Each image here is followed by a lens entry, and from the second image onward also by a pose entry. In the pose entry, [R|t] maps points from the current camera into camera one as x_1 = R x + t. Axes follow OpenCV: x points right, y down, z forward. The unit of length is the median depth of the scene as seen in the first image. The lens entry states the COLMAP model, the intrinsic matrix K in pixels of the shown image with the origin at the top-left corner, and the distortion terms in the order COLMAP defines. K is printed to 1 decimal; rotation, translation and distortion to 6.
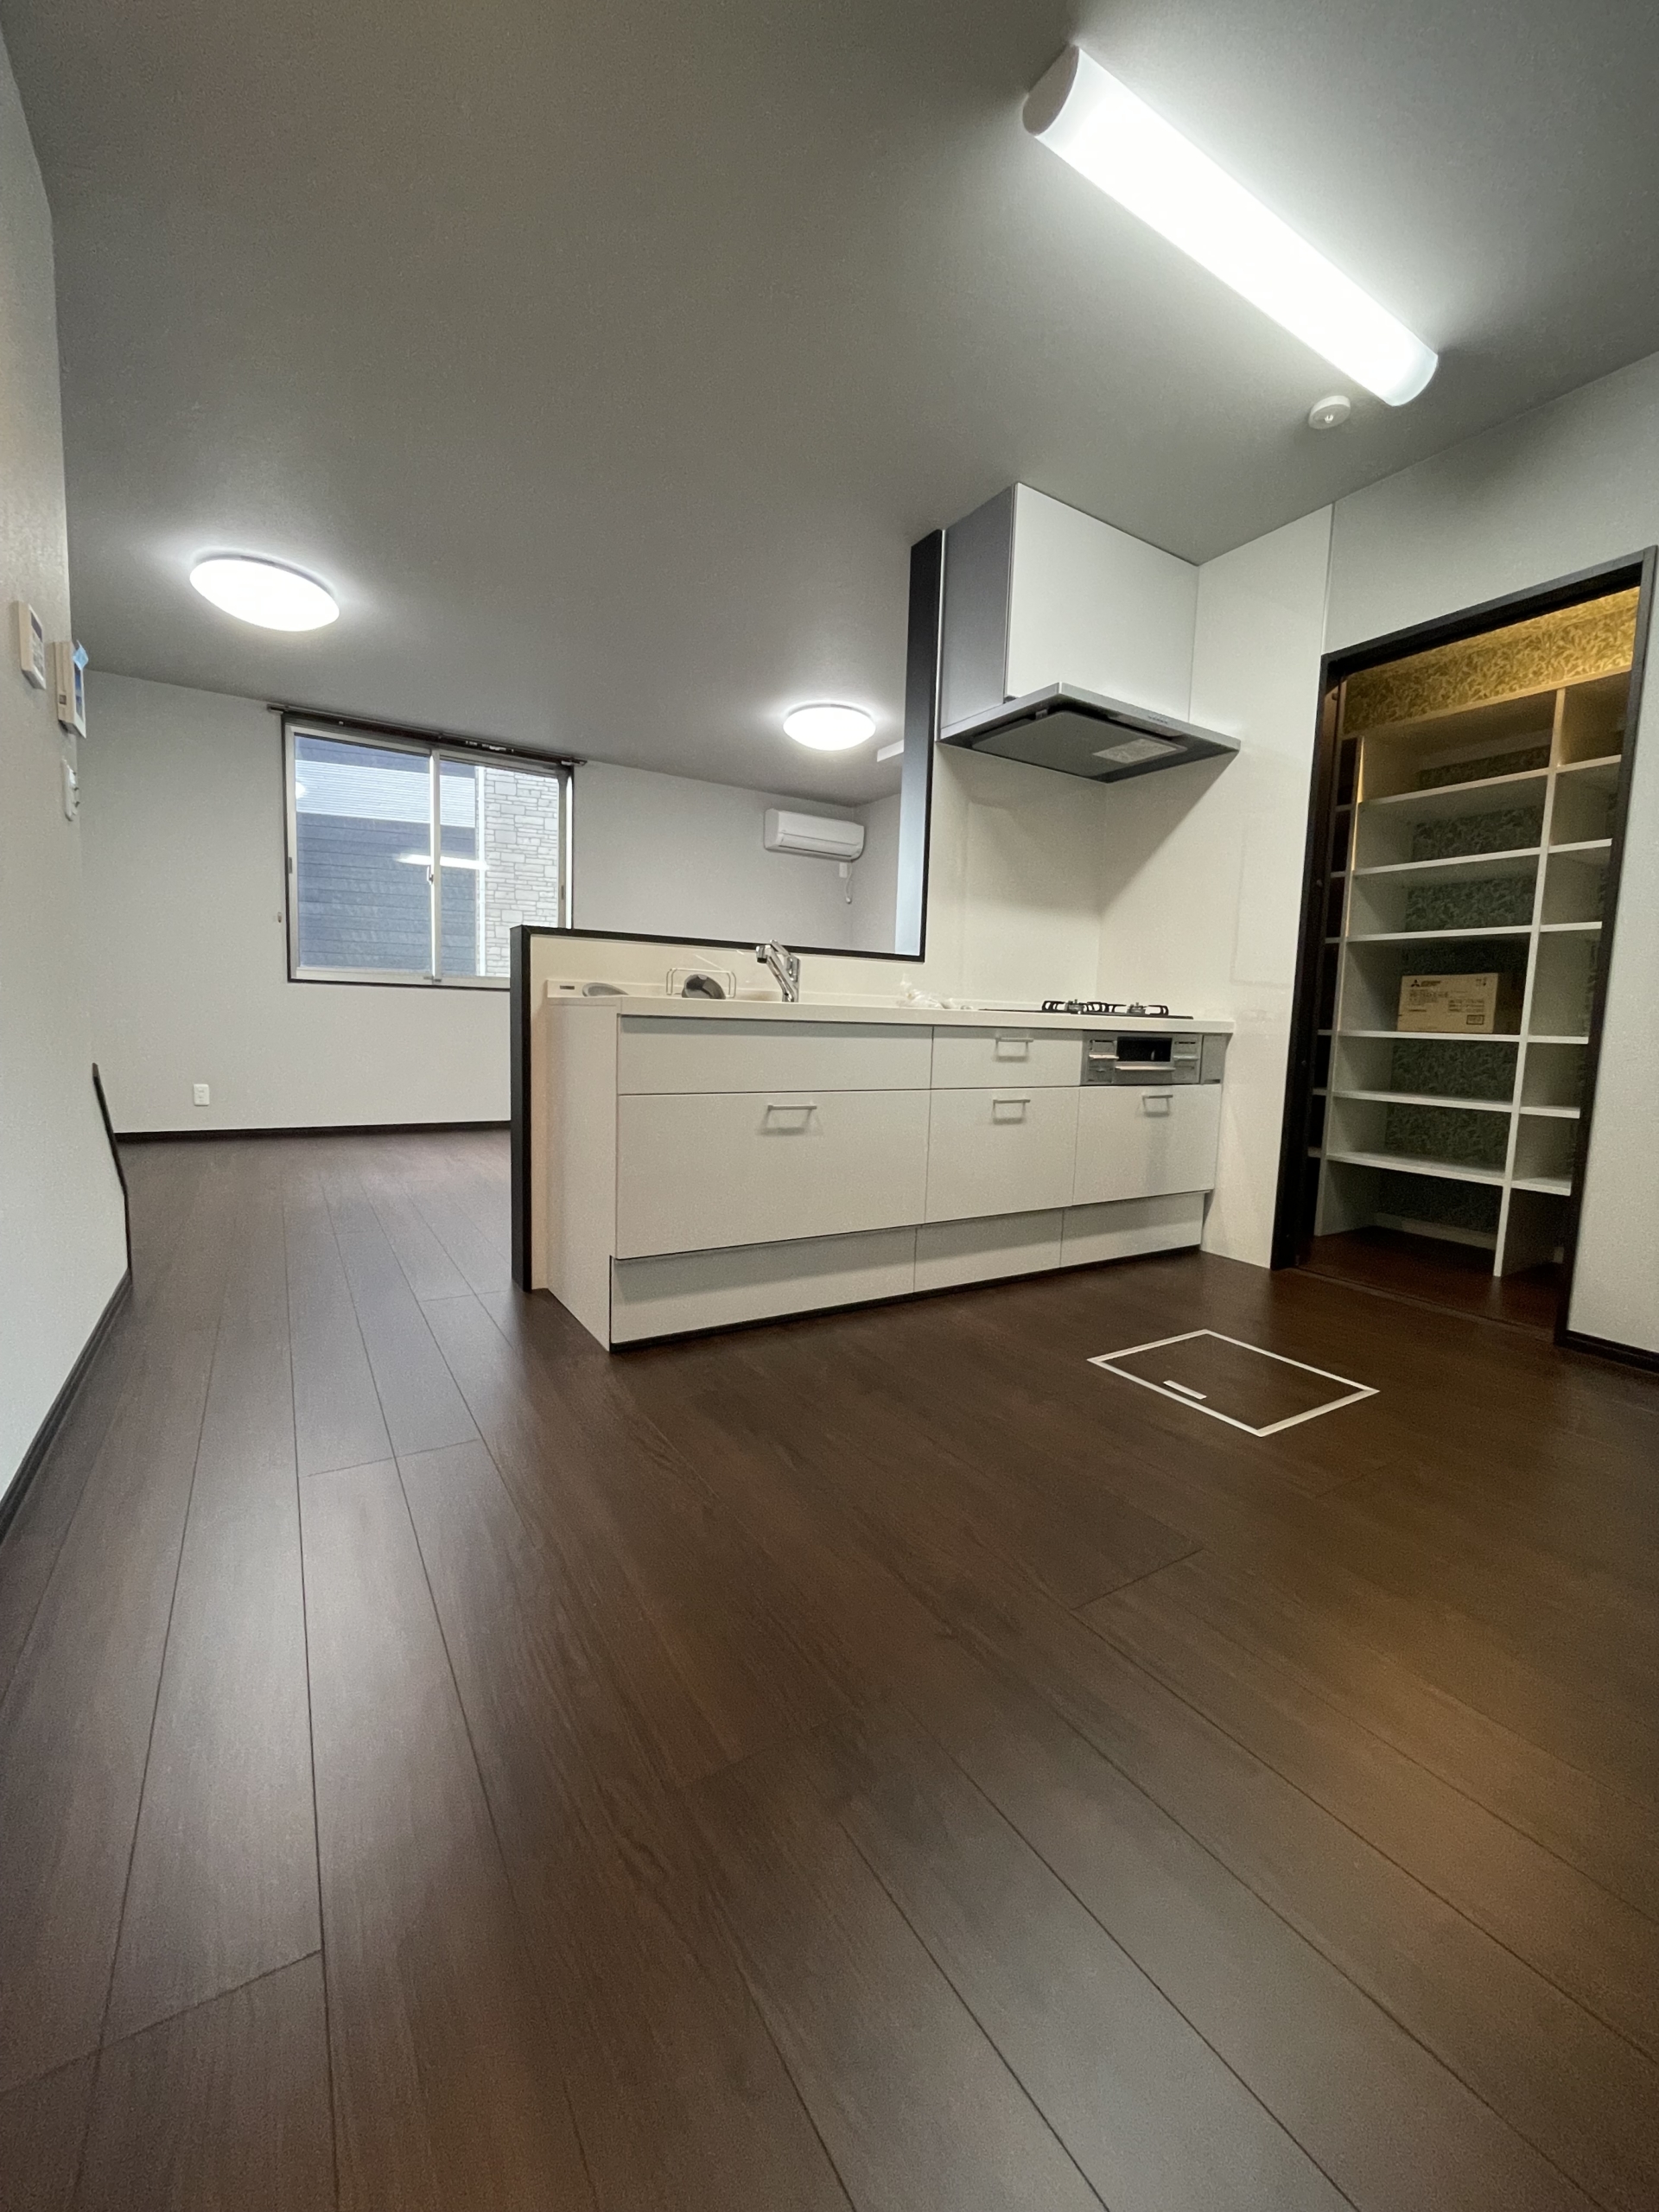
lens RADIAL K [[894.1, 0, 835.7], [0, 894.1, 1099.9], [0, 0, 1]] dist [-0.000178, 0.000535]
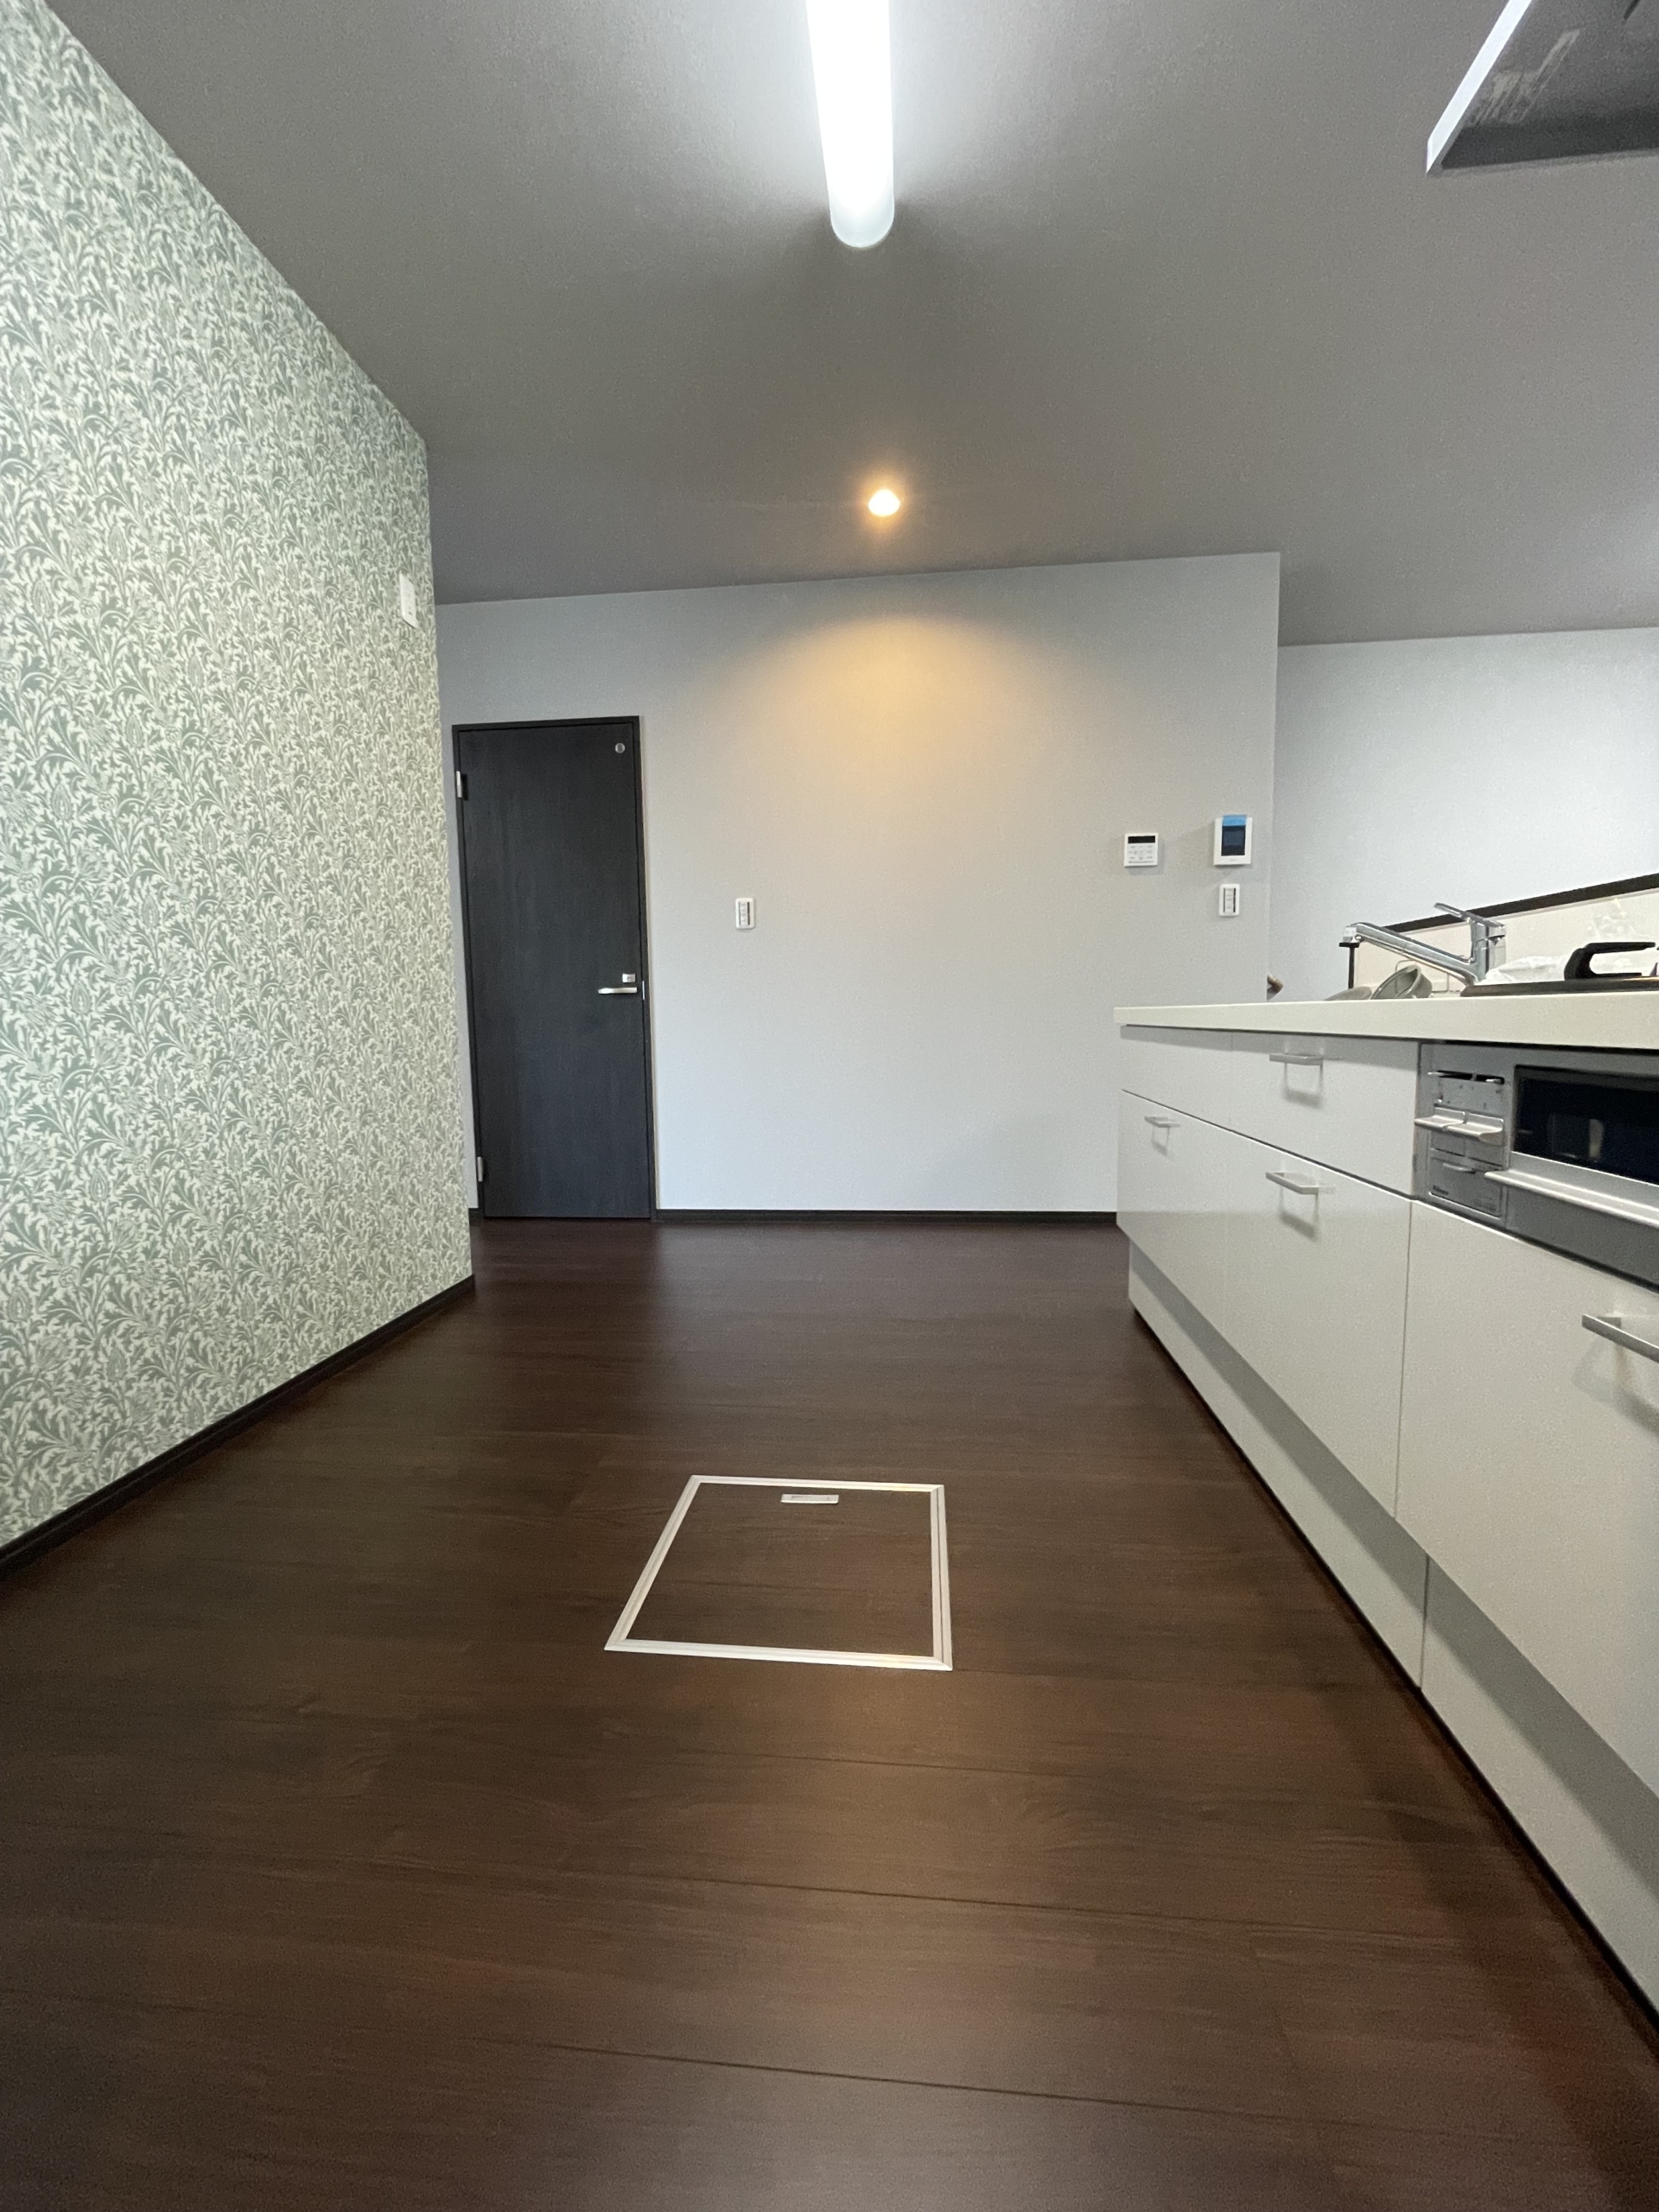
lens RADIAL K [[894.1, 0, 833.4], [0, 894.1, 1105.2], [0, 0, 1]] dist [-0.000178, 0.000535]
pose [[-0.617568, 0.053232, -0.784714, 0.730062], [-0.079934, 0.988293, 0.129950, -0.084171], [0.782445, 0.142978, -0.606083, 1.085696]]
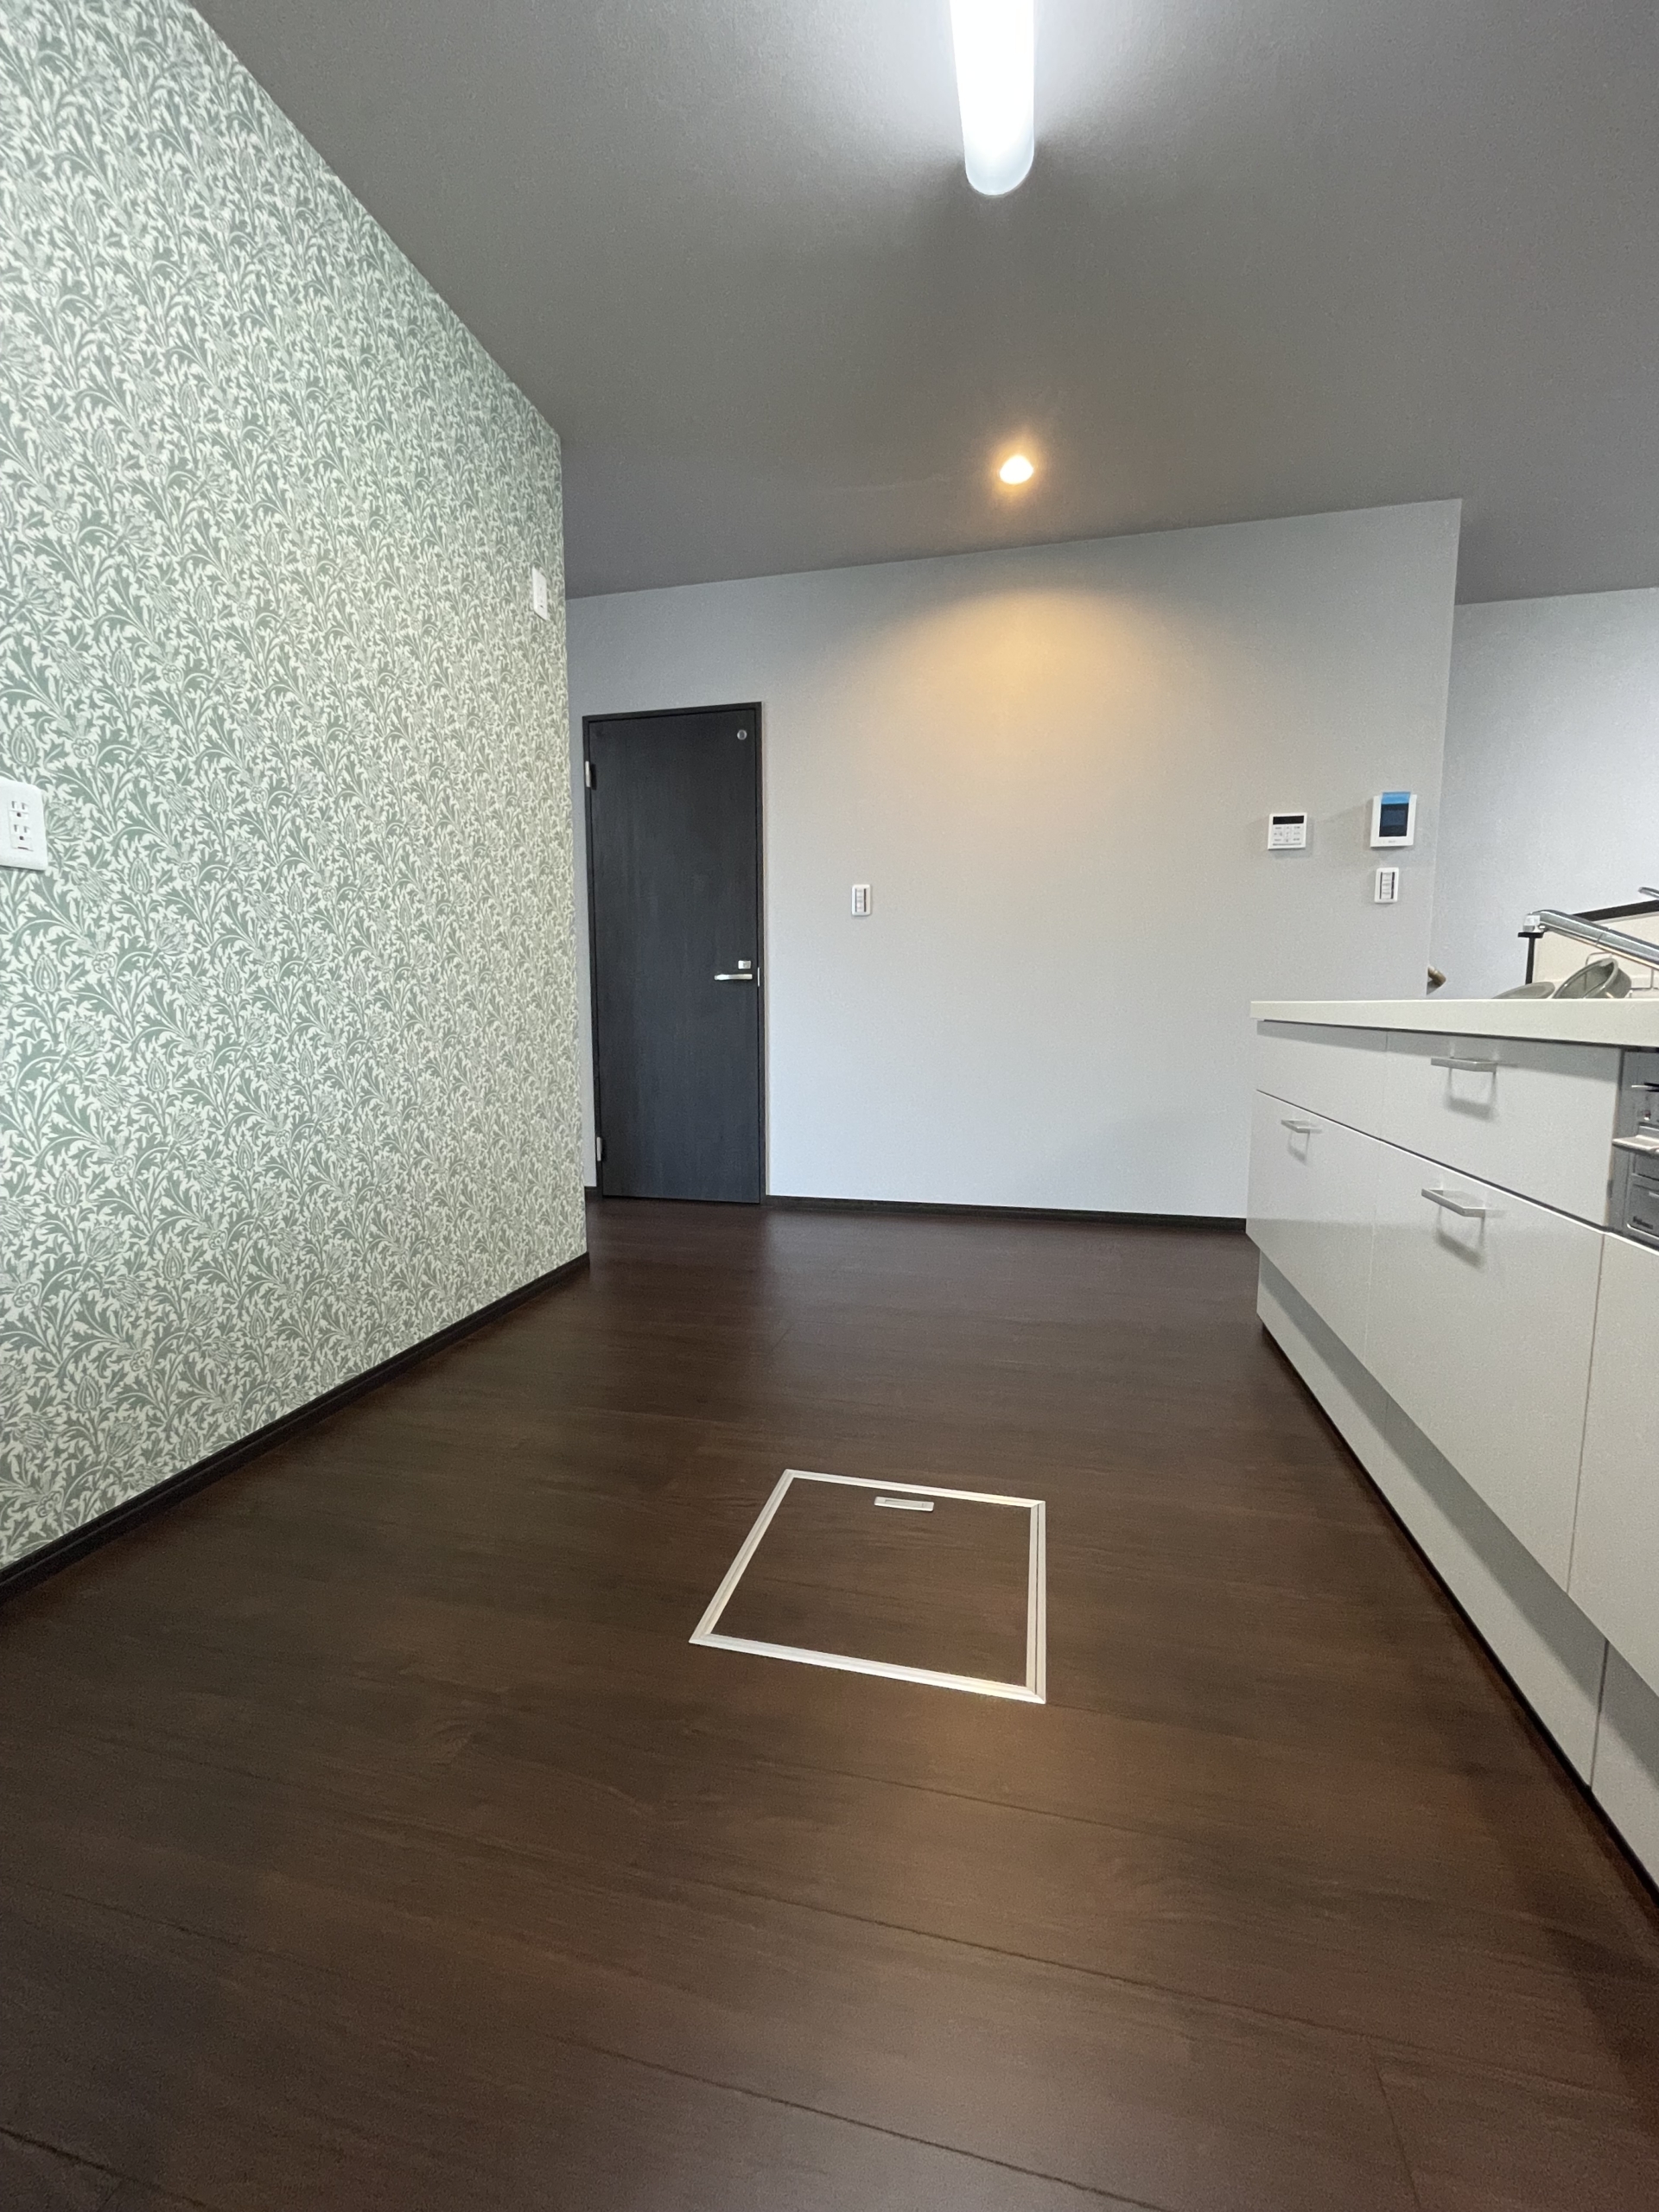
lens RADIAL K [[894.1, 0, 834.6], [0, 894.1, 1104.7], [0, 0, 1]] dist [-0.000178, 0.000535]
pose [[-0.714625, 0.044320, -0.698103, 0.711062], [-0.089213, 0.984067, 0.153799, -0.085671], [0.693796, 0.172188, -0.699284, 1.079061]]
